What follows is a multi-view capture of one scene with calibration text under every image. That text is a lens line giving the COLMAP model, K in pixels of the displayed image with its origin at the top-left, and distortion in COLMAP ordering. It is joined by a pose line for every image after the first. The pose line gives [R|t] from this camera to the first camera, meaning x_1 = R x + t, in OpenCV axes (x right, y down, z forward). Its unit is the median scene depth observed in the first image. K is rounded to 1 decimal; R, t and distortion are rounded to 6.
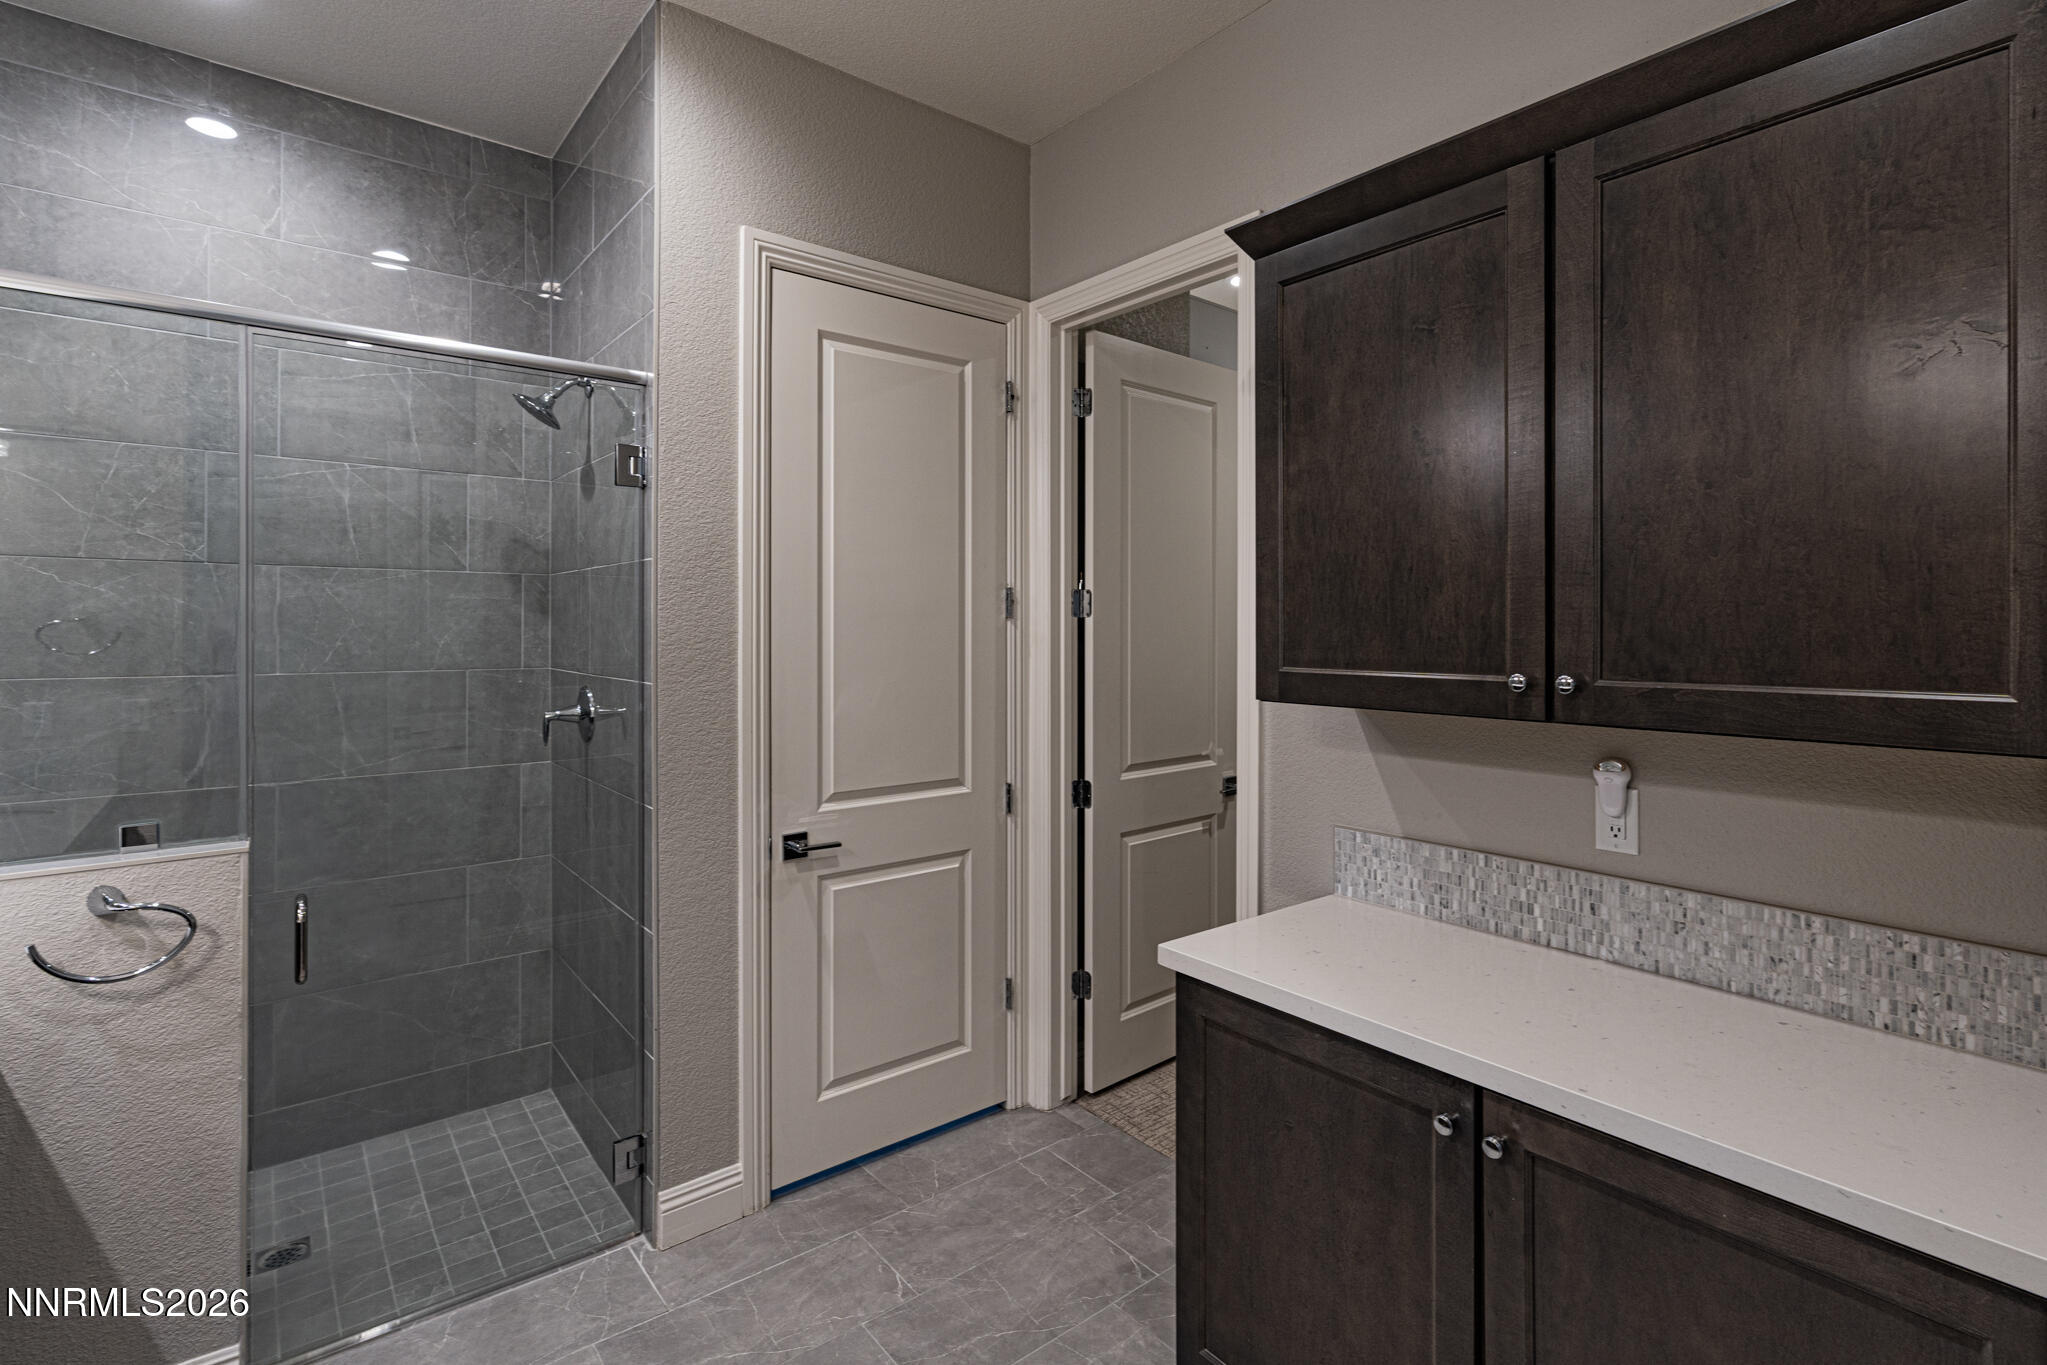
lens RADIAL K [[922.4, 0, 1064.8], [0, 922.4, 628.8], [0, 0, 1]] dist [-0.006789, 0.003261]
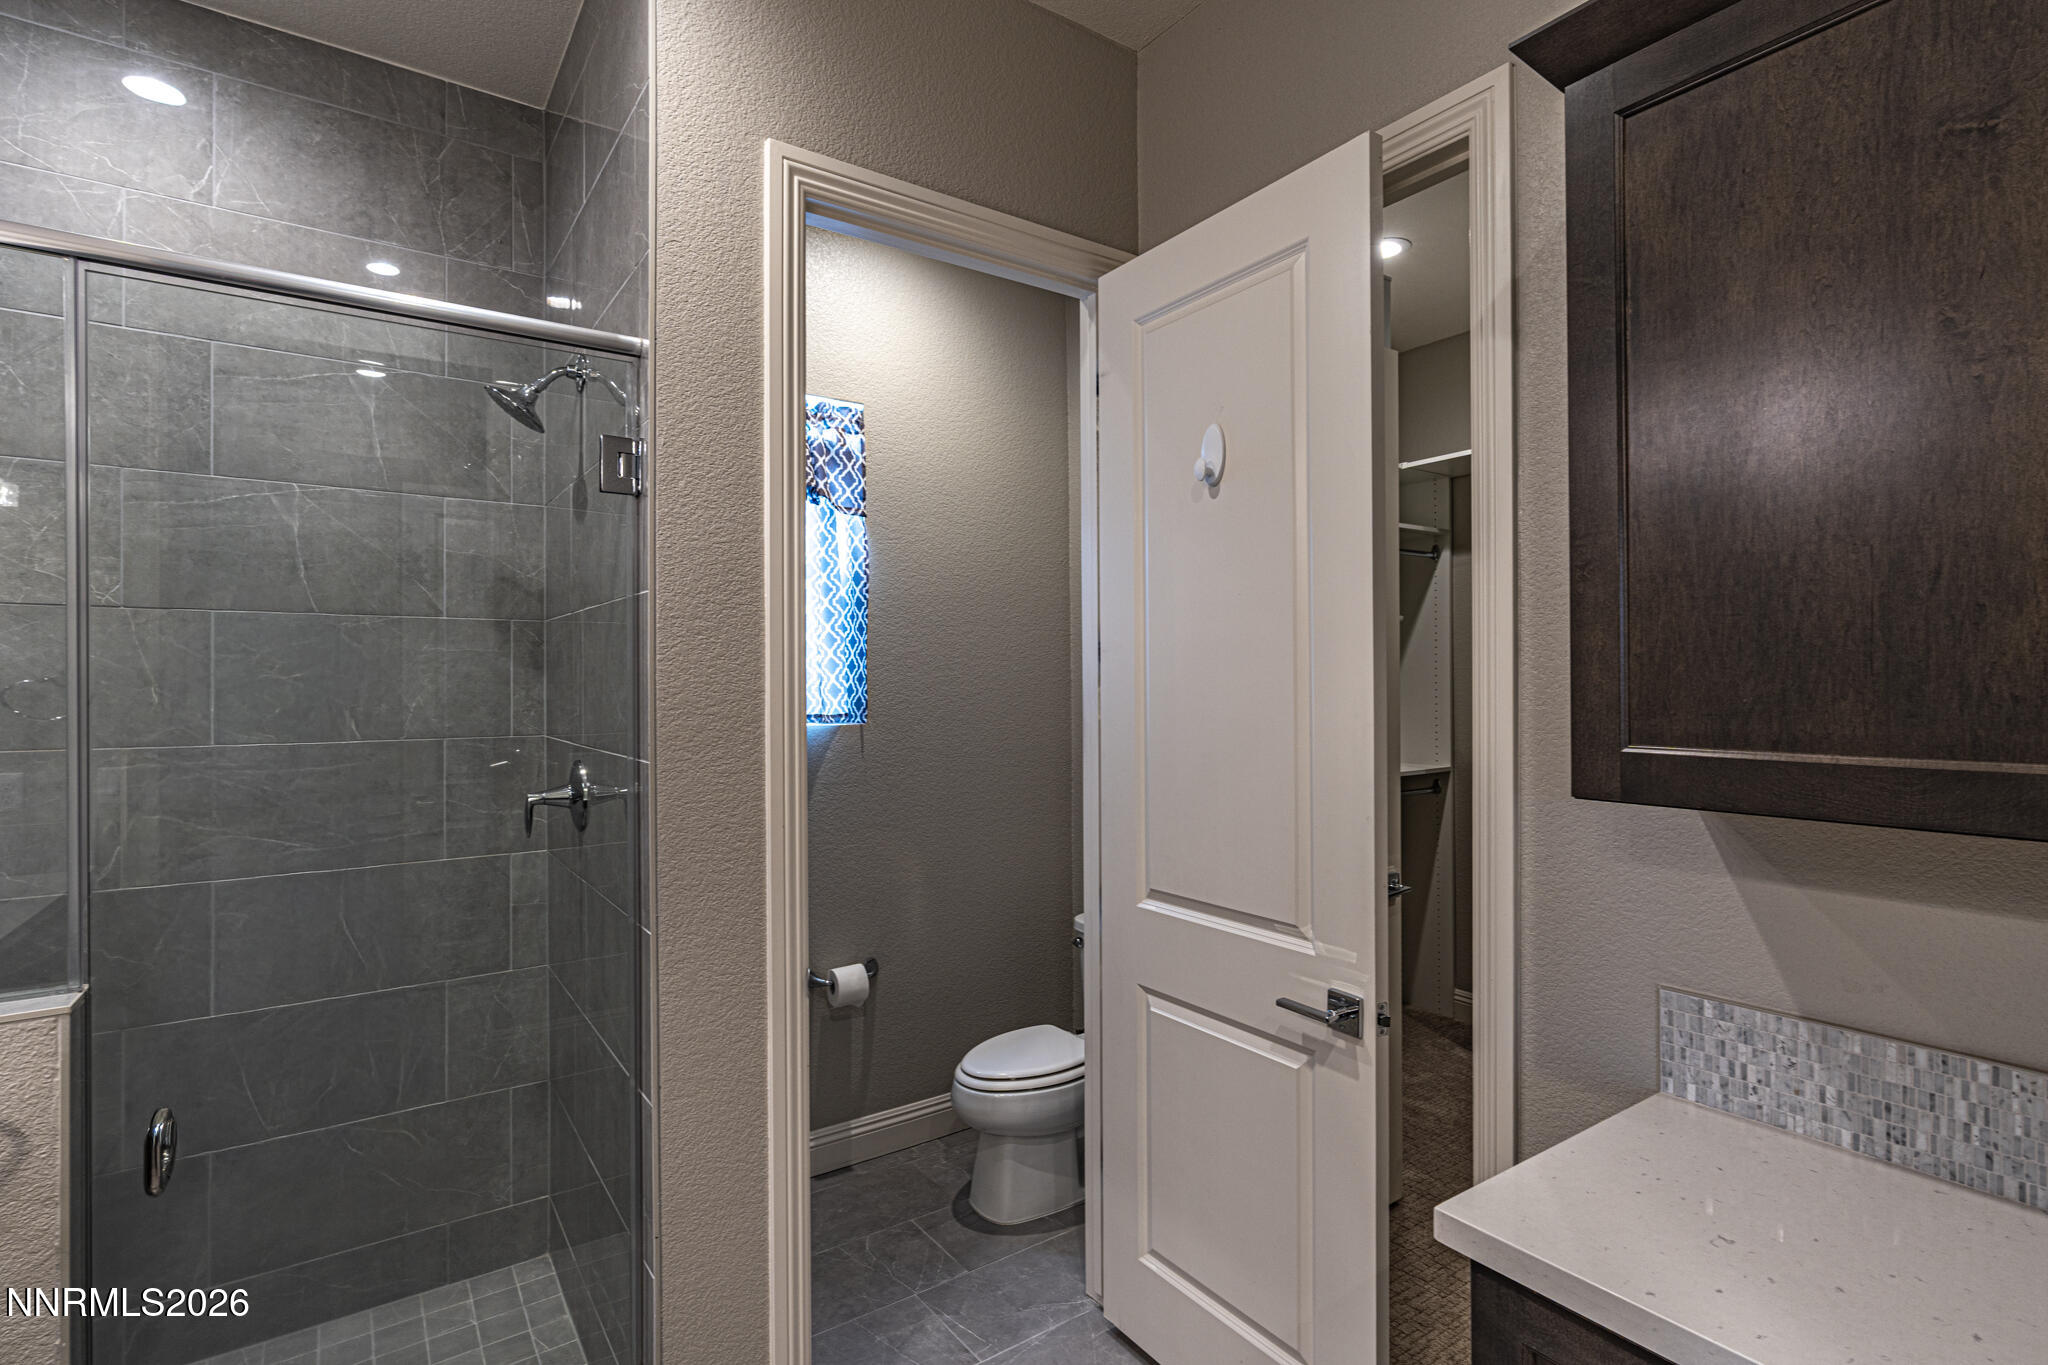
lens RADIAL K [[990.7, 0, 1028.4], [0, 990.7, 685.5], [0, 0, 1]] dist [-0.000490, -0.001351]
pose [[0.995459, -0.005257, -0.095048, -0.067403], [0.005386, 0.999985, 0.001095, -0.000384], [0.095040, -0.001602, 0.995472, 0.224679]]
